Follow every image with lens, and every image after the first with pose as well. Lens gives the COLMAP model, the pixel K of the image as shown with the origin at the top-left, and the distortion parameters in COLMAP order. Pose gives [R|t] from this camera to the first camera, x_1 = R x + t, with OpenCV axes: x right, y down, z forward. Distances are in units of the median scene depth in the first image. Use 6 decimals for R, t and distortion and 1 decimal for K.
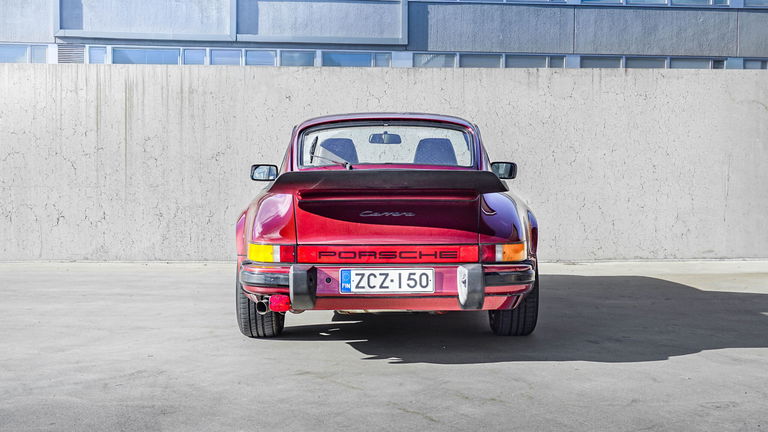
lens RADIAL K [[849.3, 0, 384.0], [0, 849.3, 216.0], [0, 0, 1]] dist [0.013432, 0.007567]
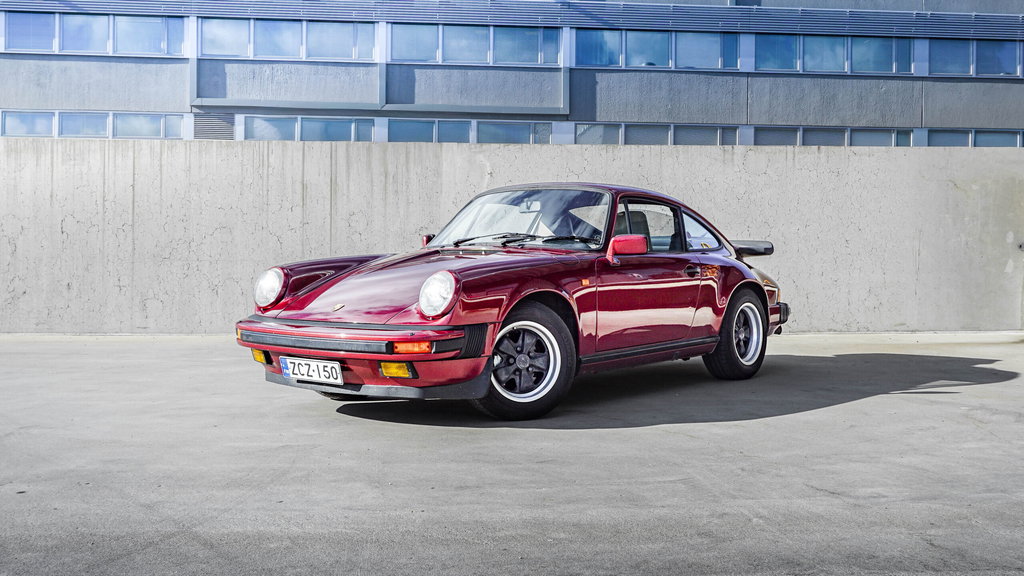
lens RADIAL K [[995.7, 0, 512.0], [0, 995.7, 288.0], [0, 0, 1]] dist [0.011758, 0.006365]
pose [[0.999985, 0.000884, 0.005476, -0.091922], [-0.000778, 0.999813, -0.019320, 0.021334], [-0.005492, 0.019315, 0.999798, -0.197240]]
